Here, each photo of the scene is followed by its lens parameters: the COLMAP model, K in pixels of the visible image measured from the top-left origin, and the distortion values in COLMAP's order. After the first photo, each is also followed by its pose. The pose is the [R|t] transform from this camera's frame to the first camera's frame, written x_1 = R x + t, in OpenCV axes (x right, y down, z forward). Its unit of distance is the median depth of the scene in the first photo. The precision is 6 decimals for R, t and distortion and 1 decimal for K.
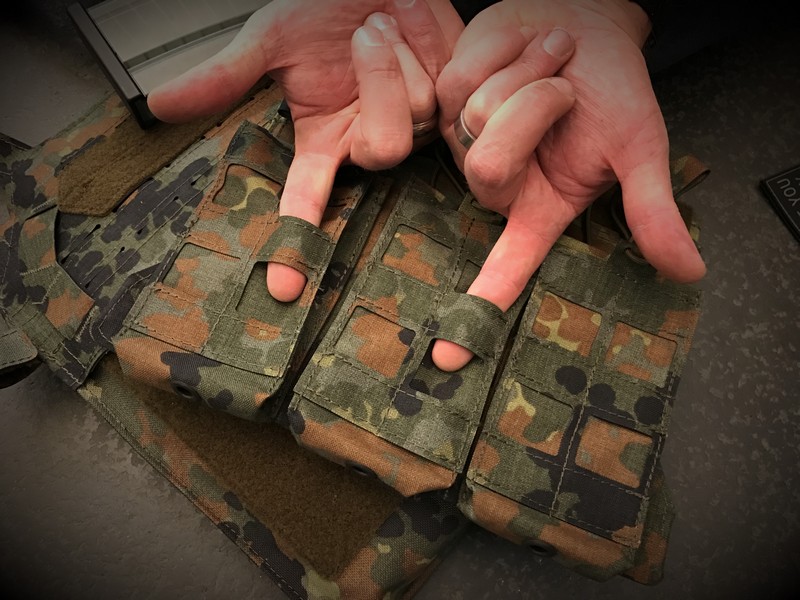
lens RADIAL K [[651.1, 0, 401.3], [0, 651.1, 300.8], [0, 0, 1]] dist [0.011218, 0.005350]
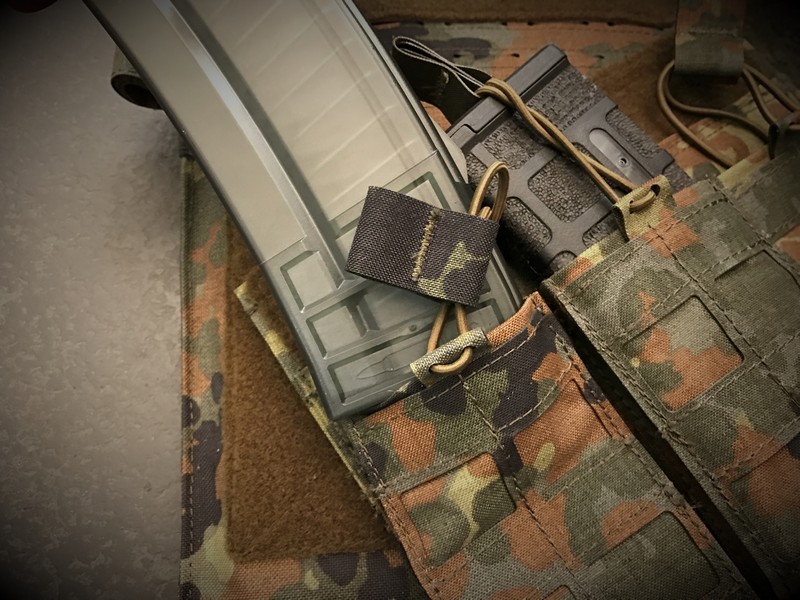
lens RADIAL K [[651.1, 0, 401.3], [0, 651.1, 298.4], [0, 0, 1]] dist [0.011218, 0.005350]
pose [[0.717394, 0.655990, -0.234572, 0.009999], [-0.670391, 0.741628, 0.023729, 0.065424], [0.189531, 0.140232, 0.971809, 0.277146]]
